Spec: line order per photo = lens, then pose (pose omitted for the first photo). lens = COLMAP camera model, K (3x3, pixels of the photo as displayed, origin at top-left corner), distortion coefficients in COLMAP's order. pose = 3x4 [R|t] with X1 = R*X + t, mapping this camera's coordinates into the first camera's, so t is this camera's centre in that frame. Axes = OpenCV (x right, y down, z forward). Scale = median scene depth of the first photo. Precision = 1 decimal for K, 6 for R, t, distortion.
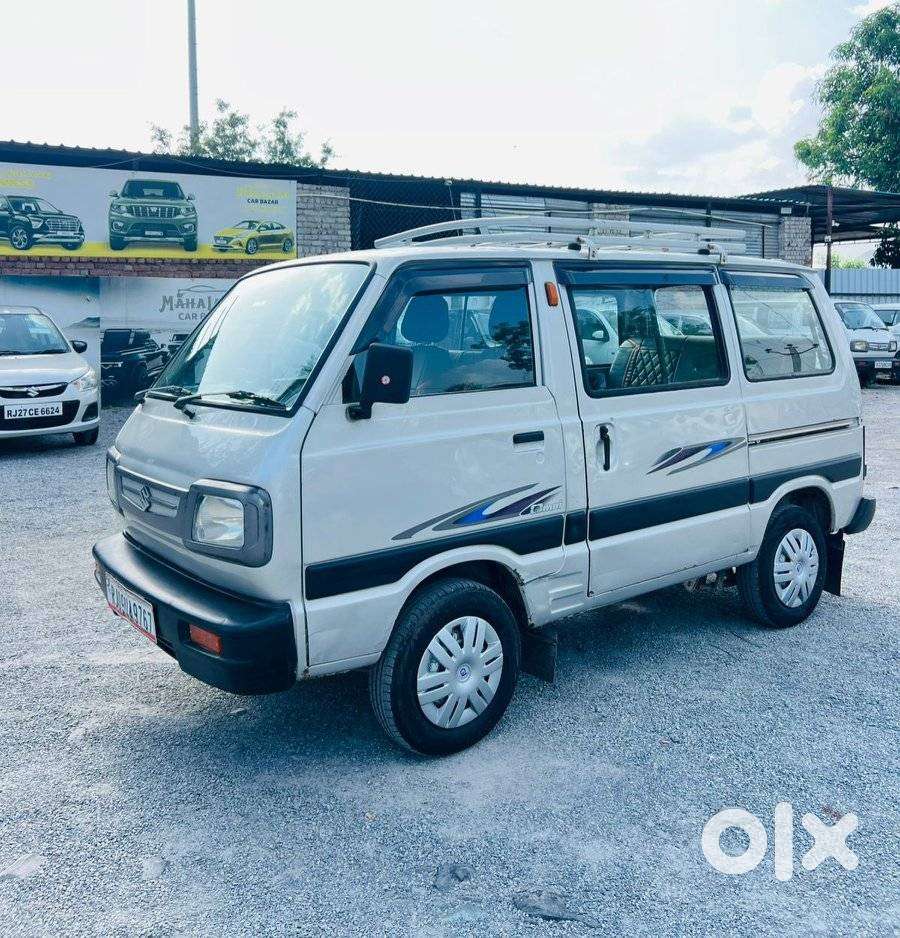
lens RADIAL K [[884.0, 0, 472.1], [0, 884.0, 413.9], [0, 0, 1]] dist [0.074342, -0.111775]
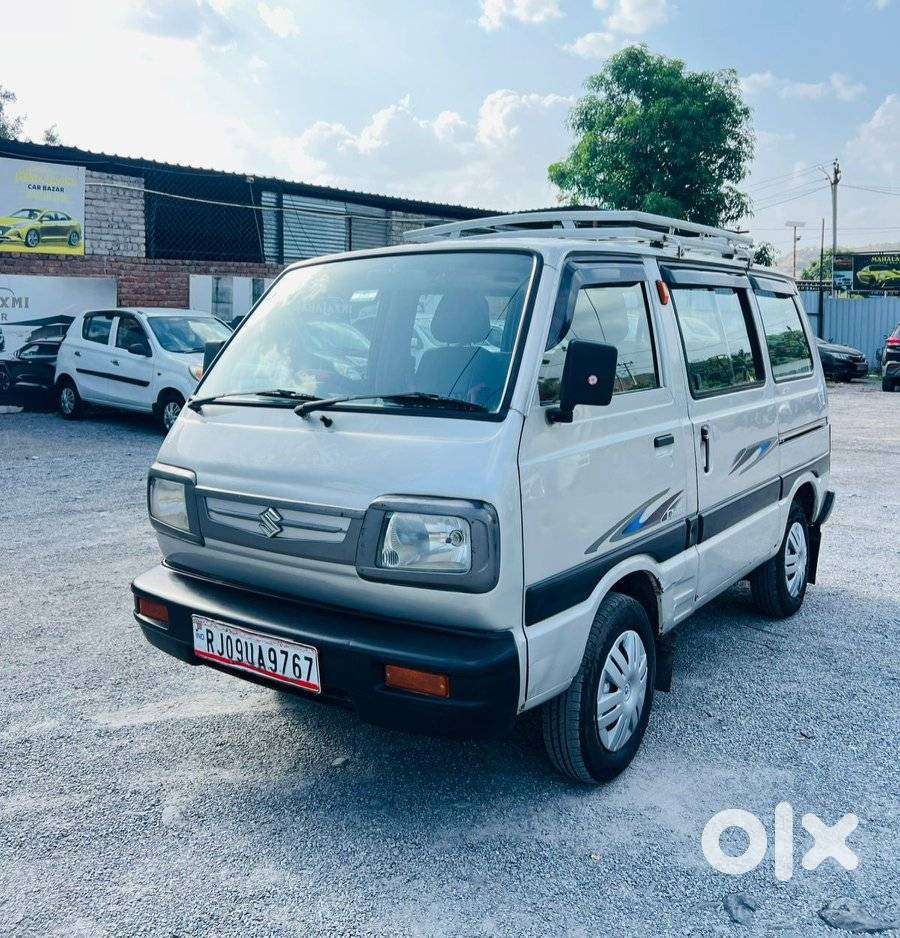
lens RADIAL K [[884.0, 0, 472.1], [0, 884.0, 413.9], [0, 0, 1]] dist [0.074342, -0.111775]
pose [[0.958660, -0.015456, 0.284135, -0.324146], [0.018138, 0.999812, -0.006813, 0.000725], [-0.283977, 0.011685, 0.958760, 0.103181]]
